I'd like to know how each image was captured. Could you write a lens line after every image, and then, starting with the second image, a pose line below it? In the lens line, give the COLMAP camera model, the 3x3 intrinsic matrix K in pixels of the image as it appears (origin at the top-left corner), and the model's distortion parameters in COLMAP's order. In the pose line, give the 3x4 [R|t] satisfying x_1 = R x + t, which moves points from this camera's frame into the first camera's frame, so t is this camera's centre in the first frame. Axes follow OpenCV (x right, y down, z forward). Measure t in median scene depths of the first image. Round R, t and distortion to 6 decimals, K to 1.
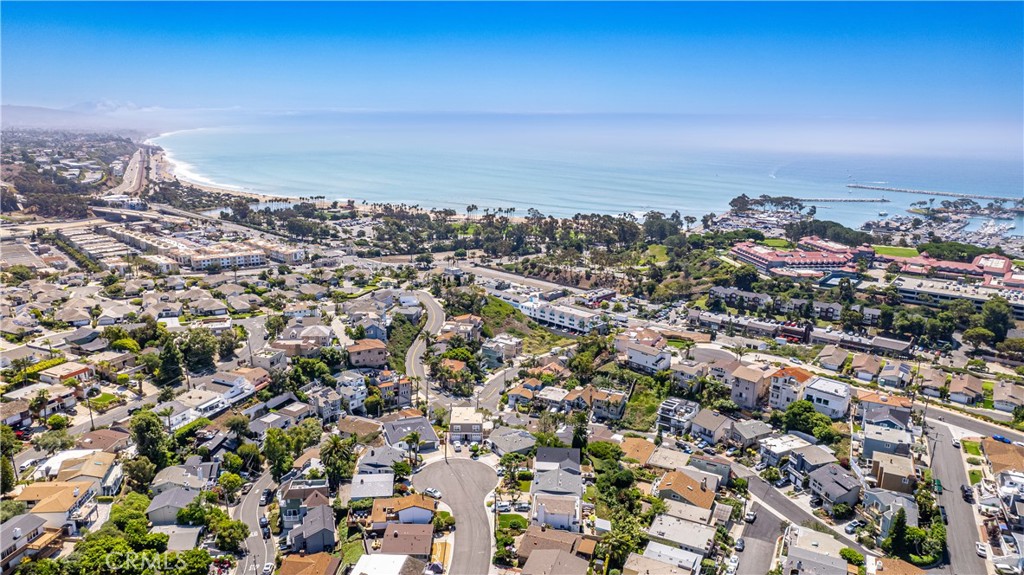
lens RADIAL K [[685.6, 0, 489.7], [0, 685.6, 288.1], [0, 0, 1]] dist [-0.075081, 0.069846]
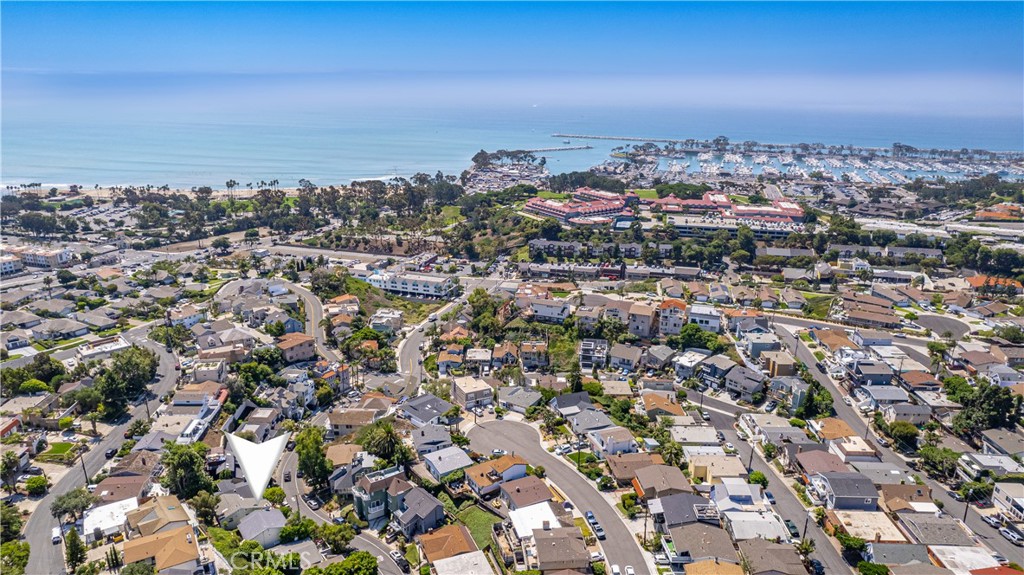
lens RADIAL K [[685.6, 0, 489.7], [0, 685.6, 288.1], [0, 0, 1]] dist [-0.075081, 0.069846]
pose [[0.903764, -0.137853, 0.405226, -0.264428], [0.112670, 0.989949, 0.085484, -0.036442], [-0.412937, -0.031600, 0.910211, -0.012325]]
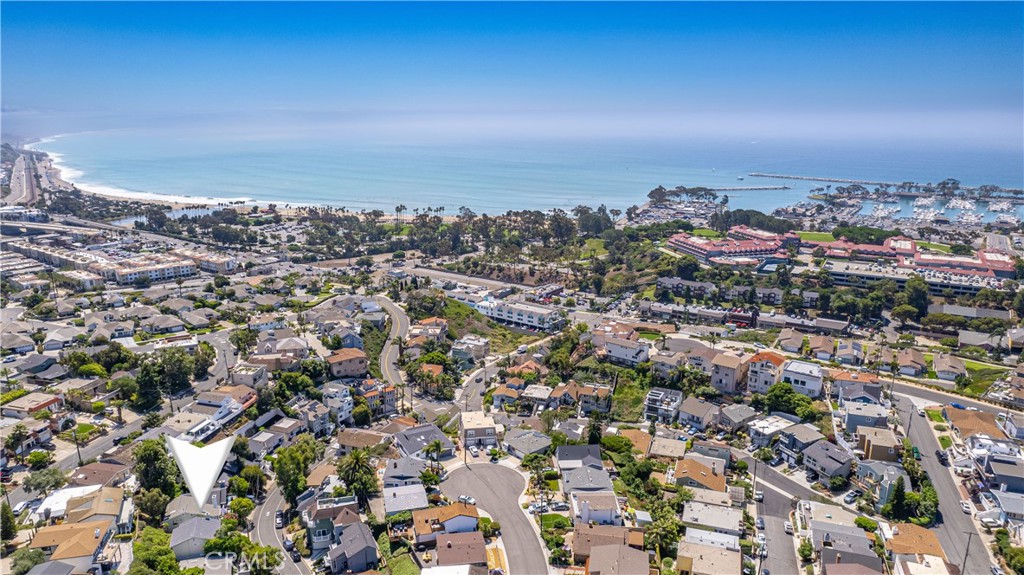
lens RADIAL K [[685.6, 0, 489.7], [0, 685.6, 288.1], [0, 0, 1]] dist [-0.075081, 0.069846]
pose [[0.990340, -0.047355, 0.130323, -0.083696], [0.046700, 0.998876, 0.008082, -0.008917], [-0.130559, -0.001918, 0.991439, 0.000699]]
